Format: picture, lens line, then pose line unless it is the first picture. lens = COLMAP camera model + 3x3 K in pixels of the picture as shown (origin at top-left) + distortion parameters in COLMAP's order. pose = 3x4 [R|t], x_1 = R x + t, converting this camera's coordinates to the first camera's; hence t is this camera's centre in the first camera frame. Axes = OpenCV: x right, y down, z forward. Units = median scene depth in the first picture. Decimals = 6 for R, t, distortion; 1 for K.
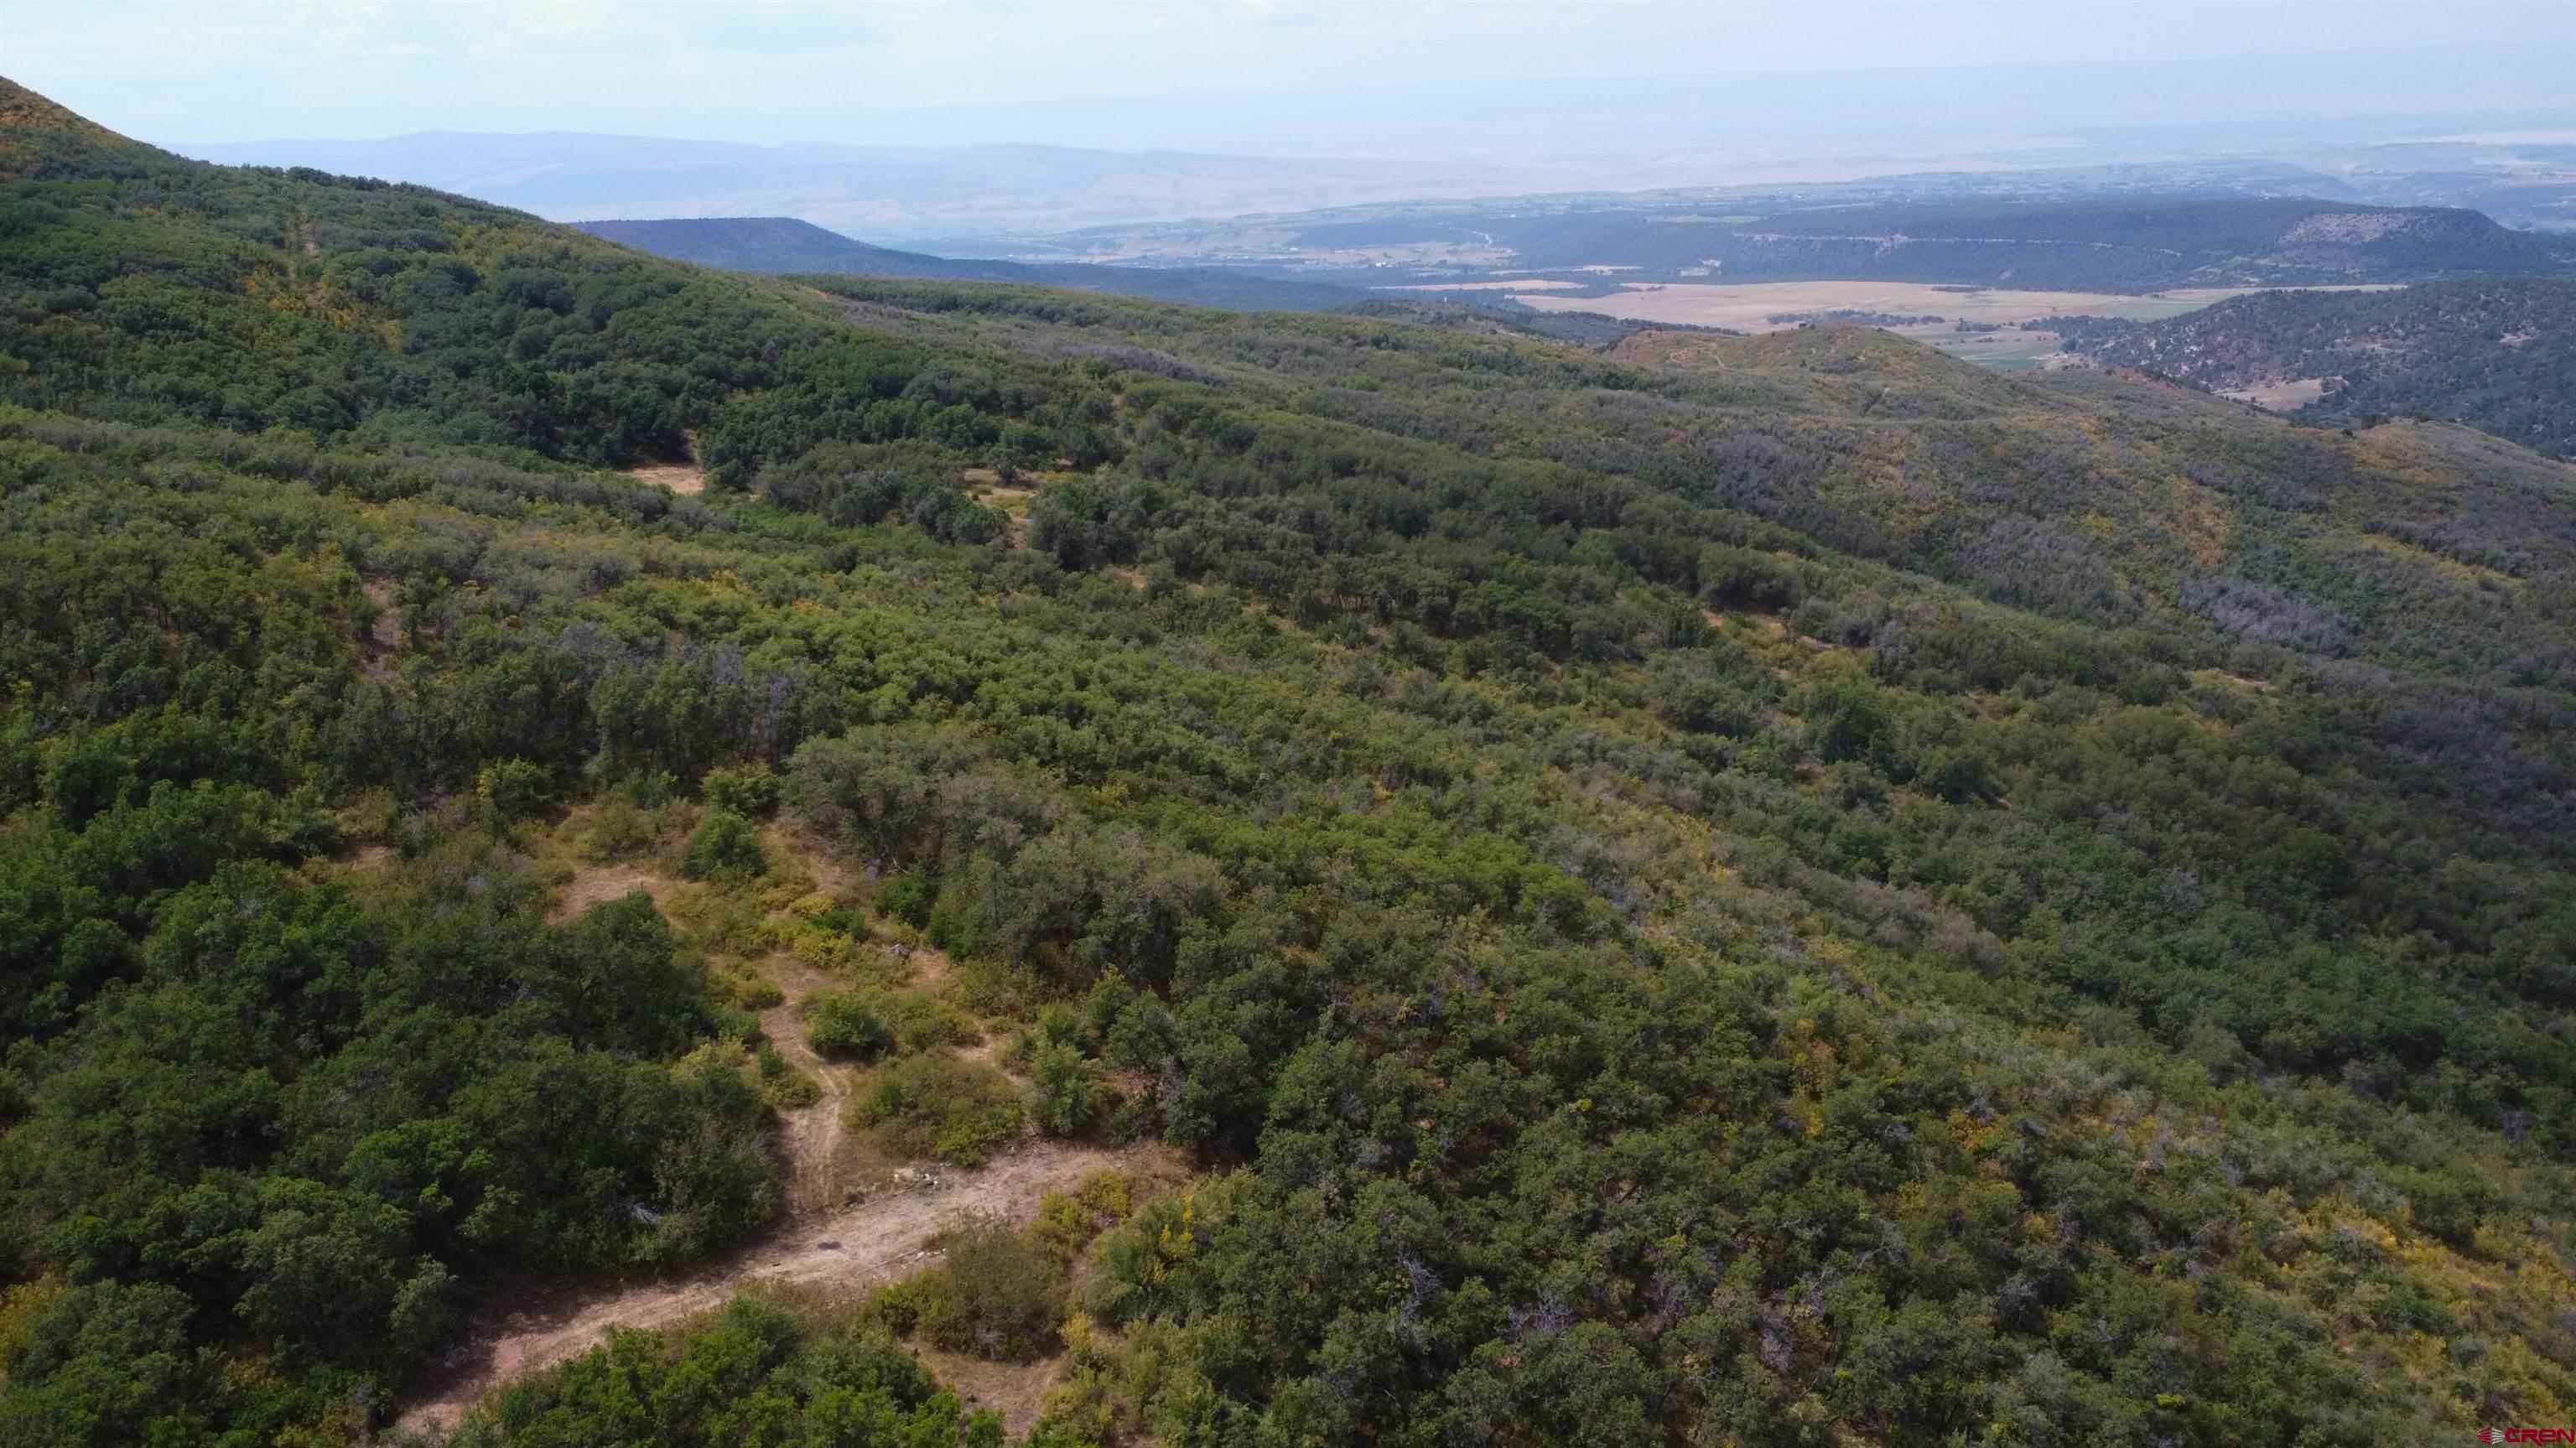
lens RADIAL K [[2093.1, 0, 1276.7], [0, 2093.1, 699.6], [0, 0, 1]] dist [0.004861, -0.004810]
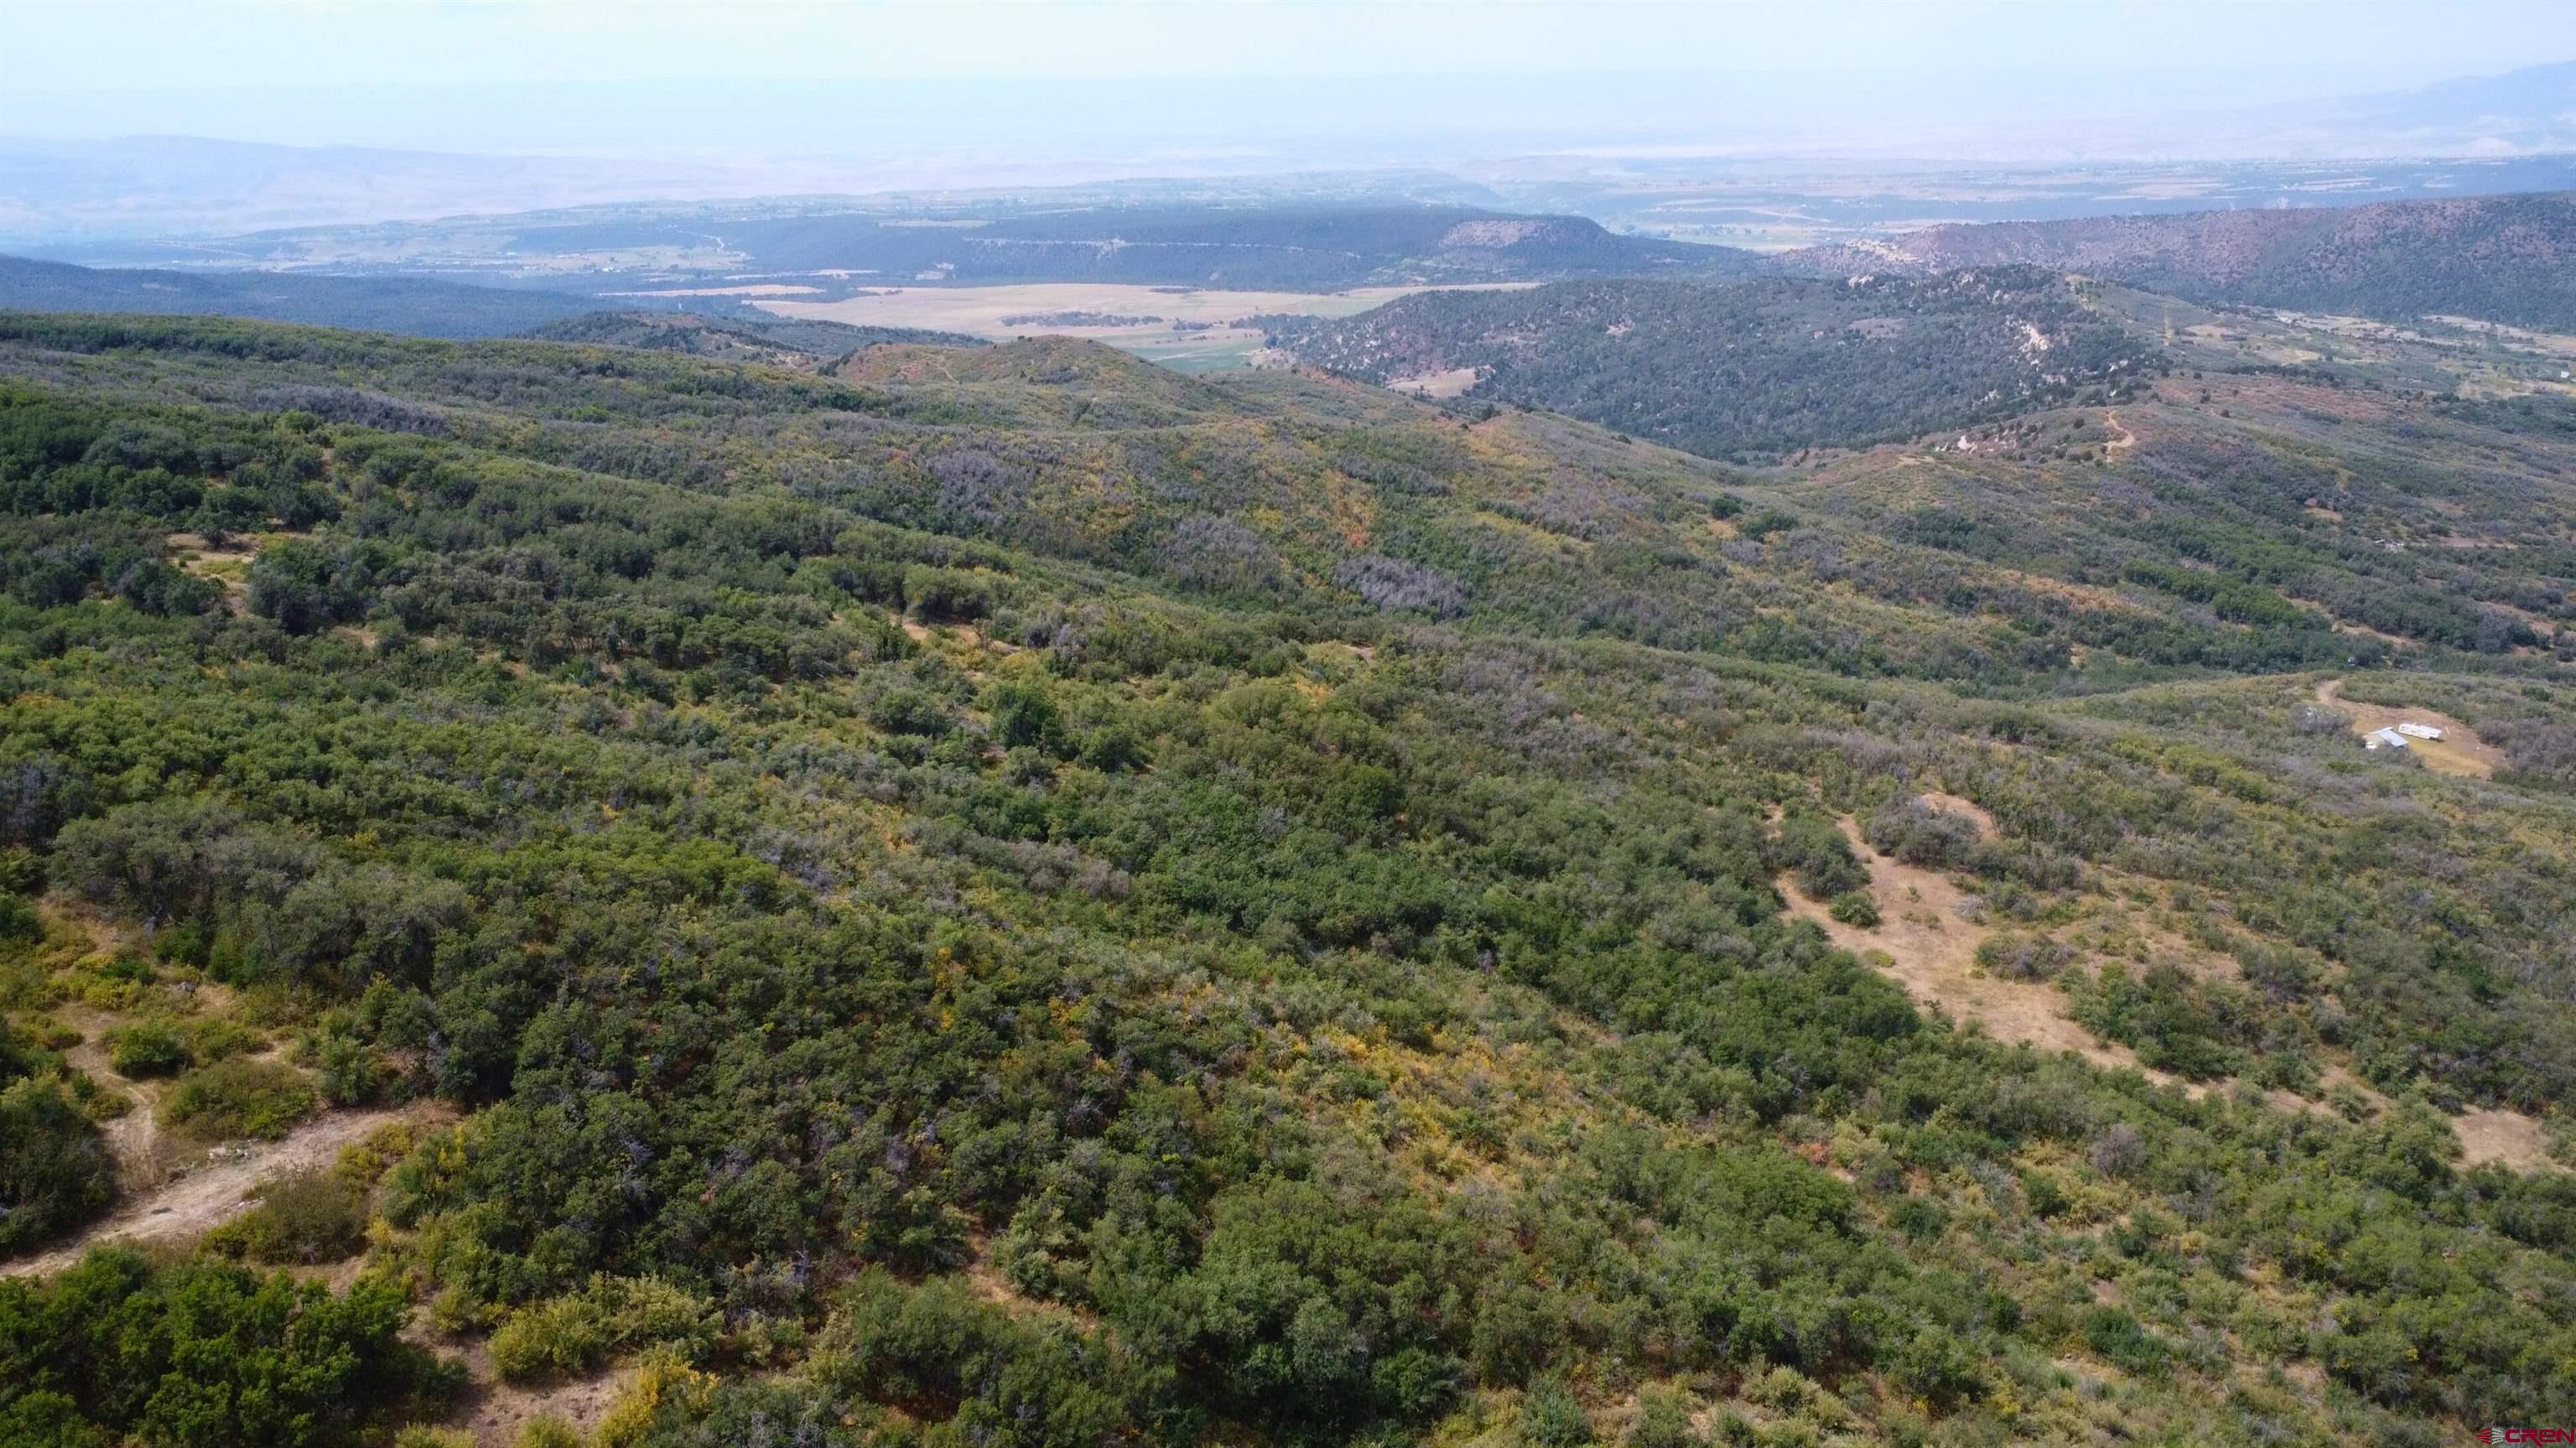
lens RADIAL K [[2056.7, 0, 1351.4], [0, 2056.7, 717.5], [0, 0, 1]] dist [0.001975, -0.002173]
pose [[0.926254, -0.089320, 0.366162, 0.011994], [0.083862, 0.996001, 0.030819, -0.008313], [-0.367450, 0.002161, 0.930041, -0.185225]]
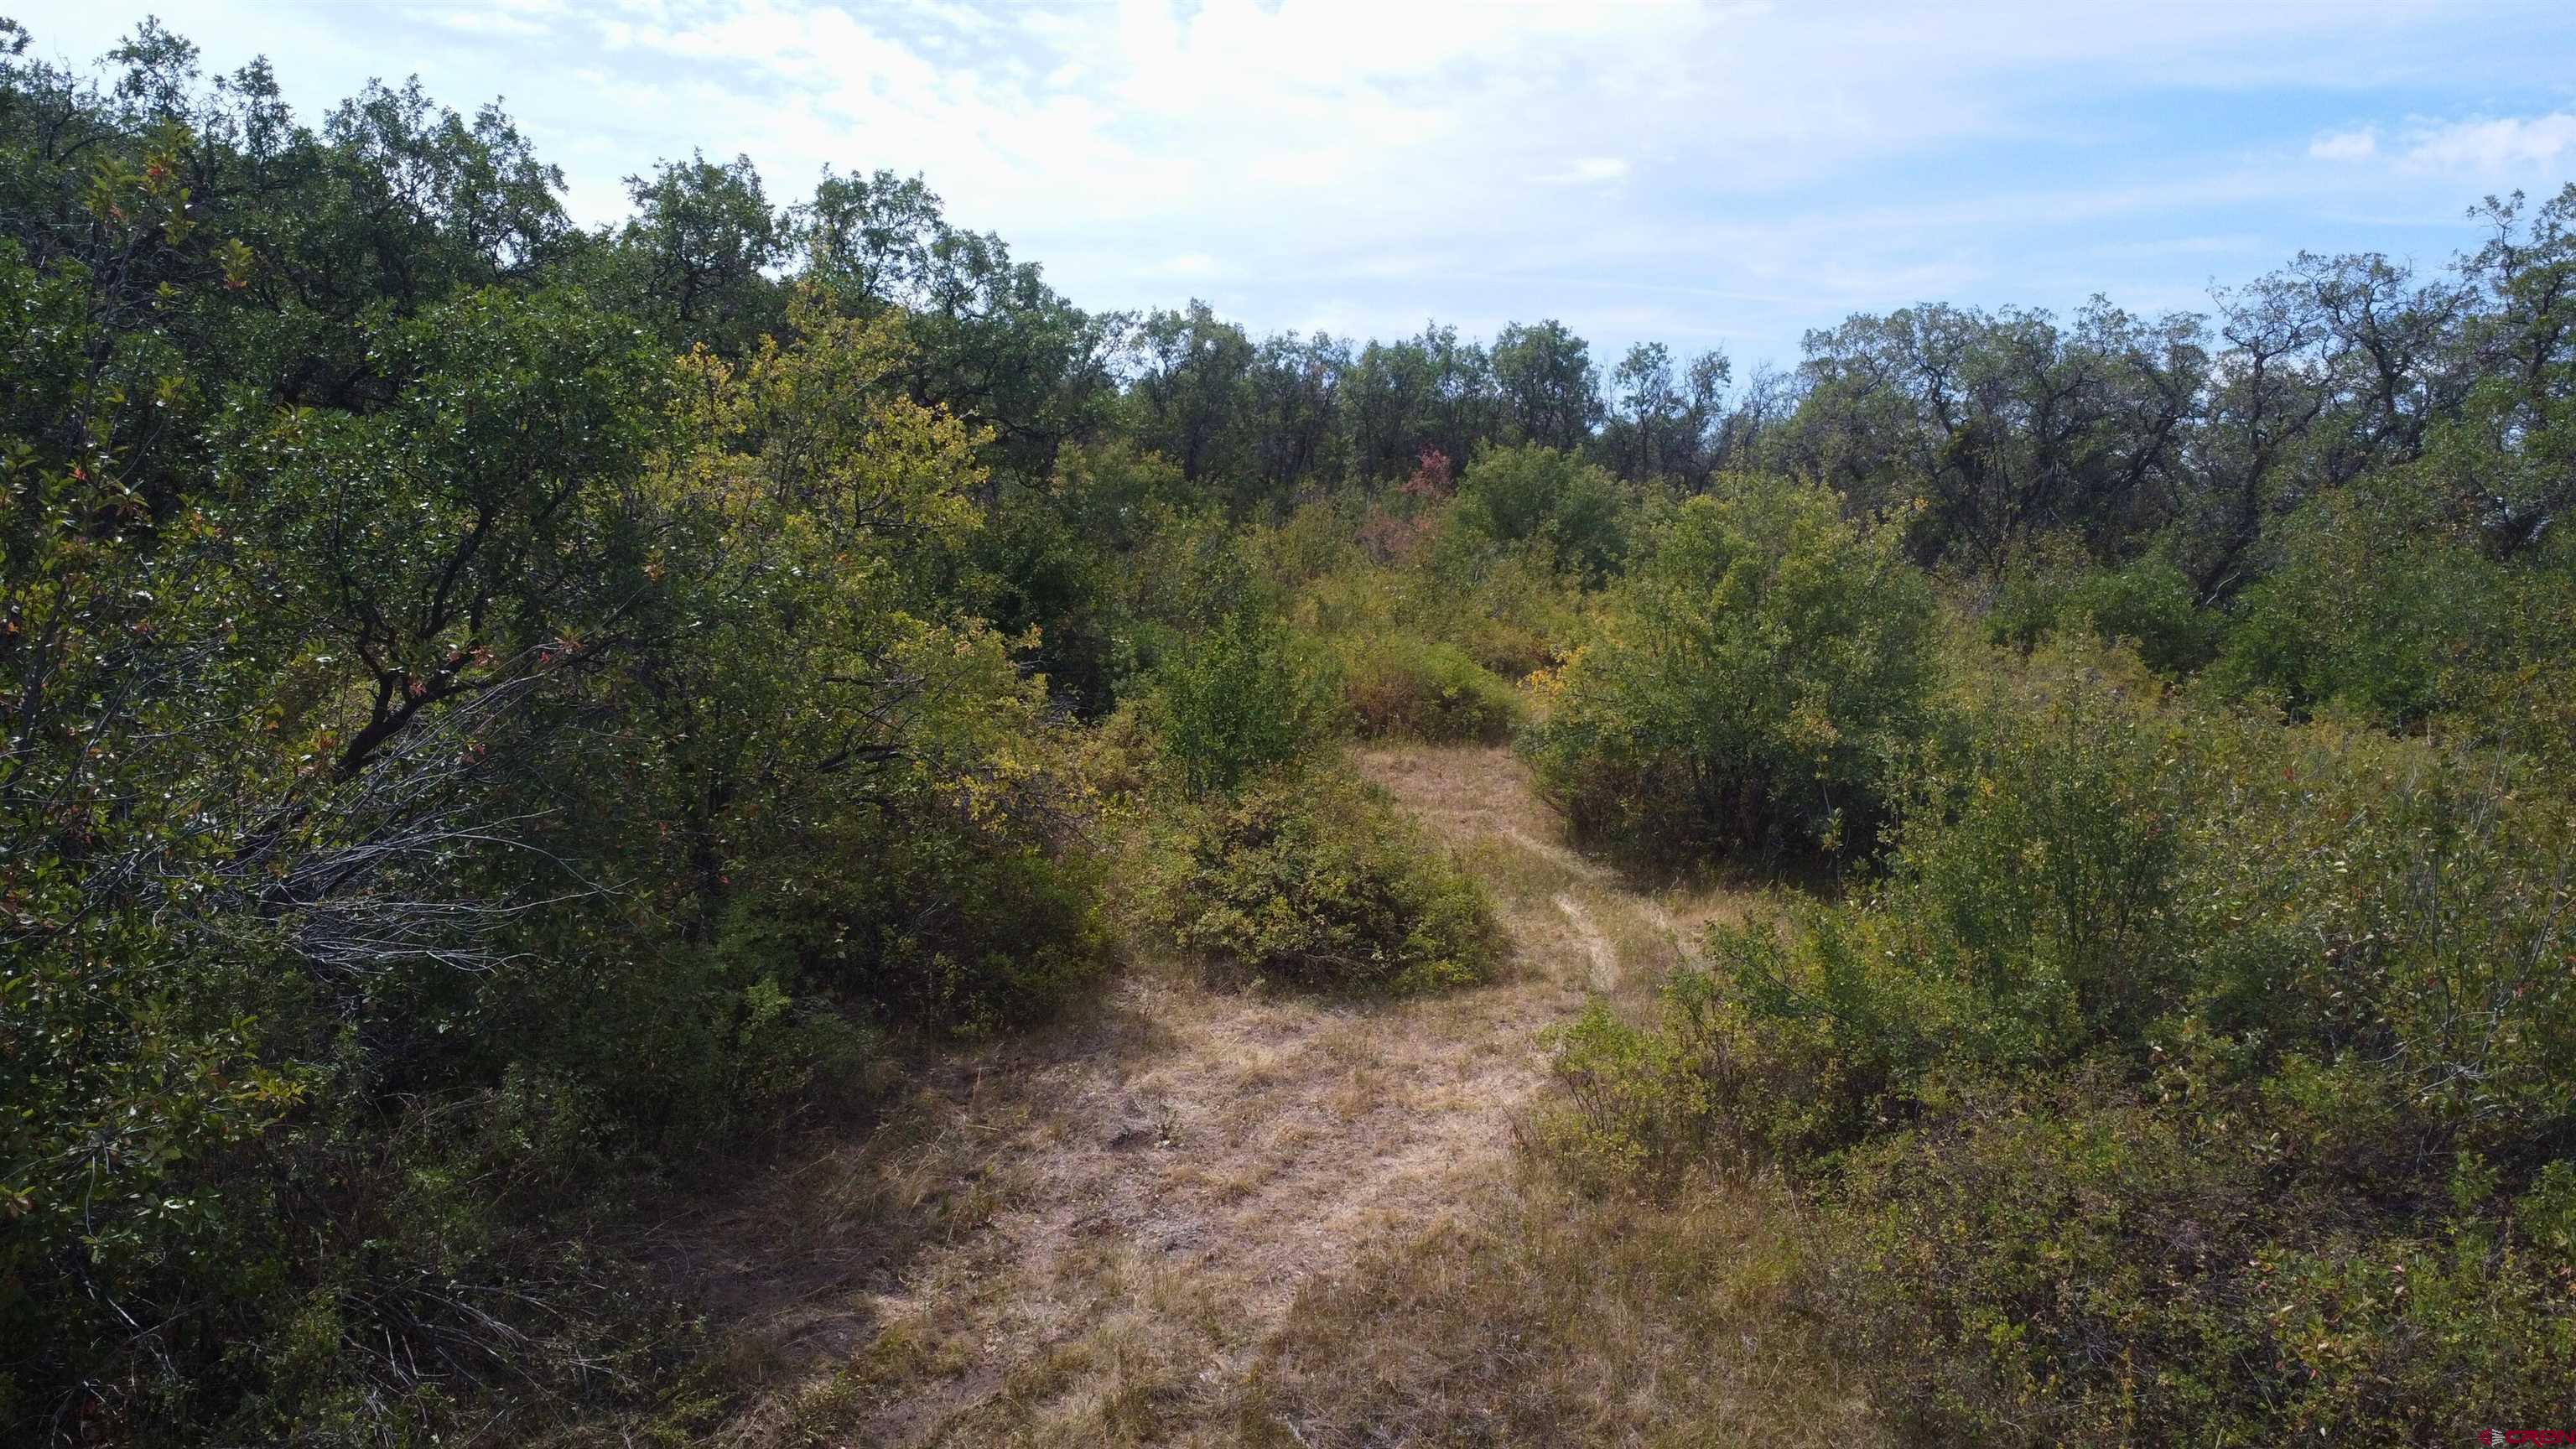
lens RADIAL K [[1943.3, 0, 1288.0], [0, 1943.3, 724.5], [0, 0, 1]] dist [-0.000956, -0.000620]
pose [[0.857759, 0.043046, -0.512247, -0.075815], [-0.166113, 0.966236, -0.196961, 0.091647], [0.486473, 0.254036, 0.835948, 0.405051]]
